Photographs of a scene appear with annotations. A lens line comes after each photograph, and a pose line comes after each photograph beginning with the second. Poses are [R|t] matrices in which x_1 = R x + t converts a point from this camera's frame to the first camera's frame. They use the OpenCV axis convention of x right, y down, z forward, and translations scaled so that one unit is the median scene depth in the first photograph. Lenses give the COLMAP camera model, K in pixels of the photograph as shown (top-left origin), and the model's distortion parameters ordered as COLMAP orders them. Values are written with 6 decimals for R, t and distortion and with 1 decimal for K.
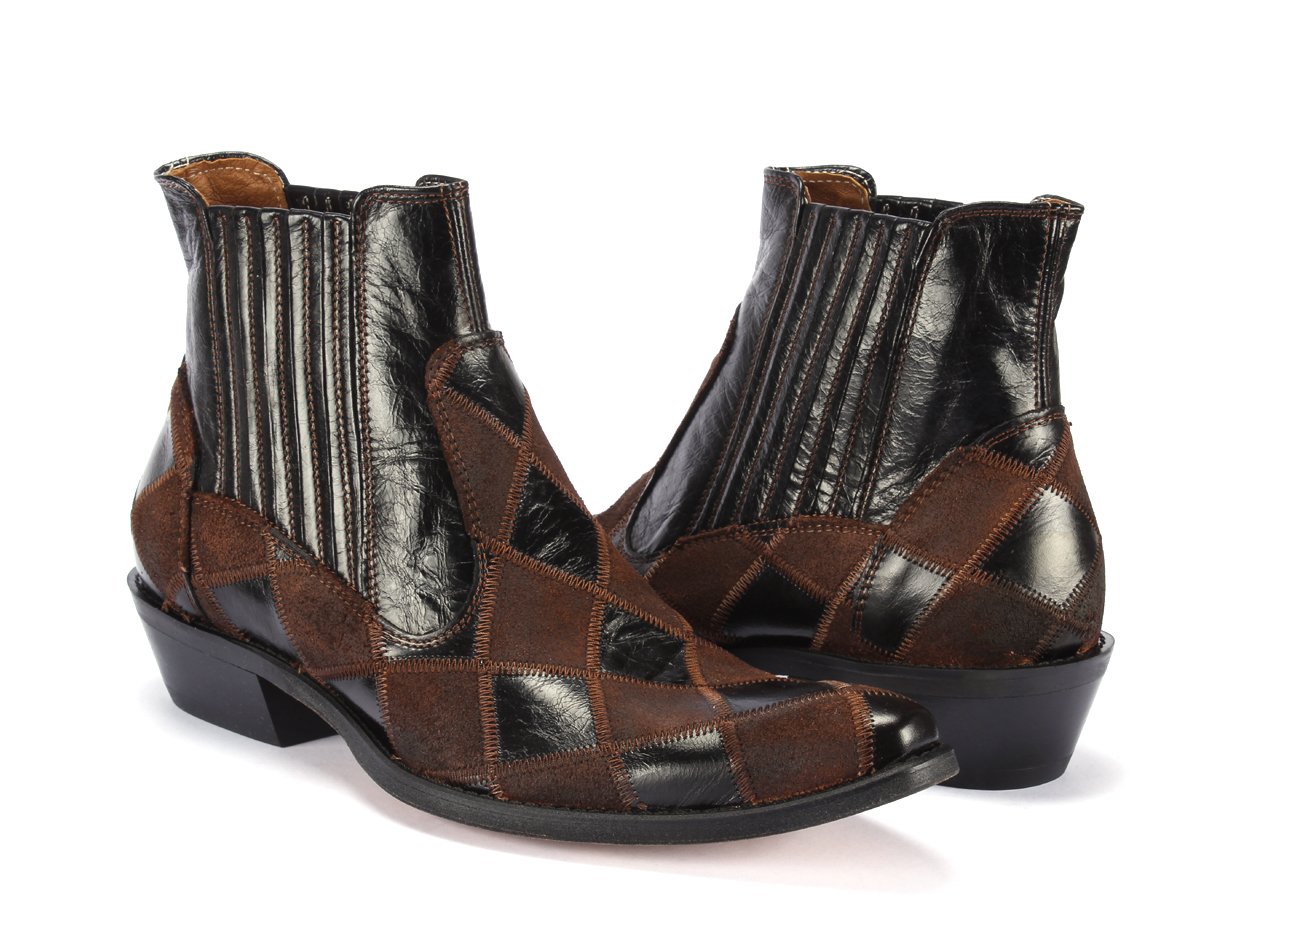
lens RADIAL K [[3065.2, 0, 651.2], [0, 3065.2, 493.4], [0, 0, 1]] dist [0.561255, 0.000000]
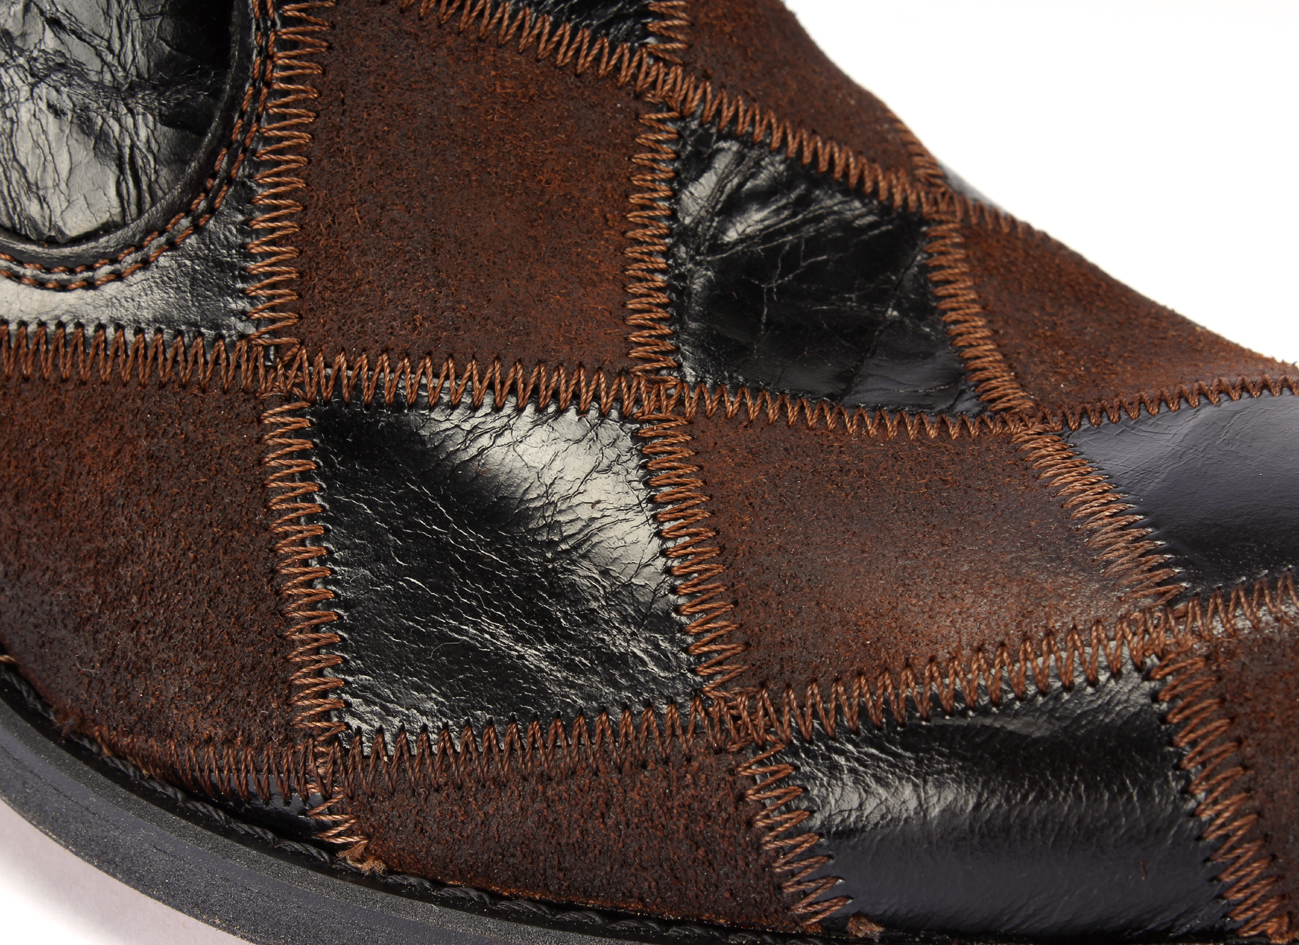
lens RADIAL K [[3430.0, 0, 648.2], [0, 3430.0, 470.6], [0, 0, 1]] dist [0.179681, 0.000000]
pose [[0.998458, -0.019200, 0.052082, -0.036336], [0.003585, 0.958619, 0.284669, -0.026700], [-0.055392, -0.284043, 0.957210, 0.676319]]
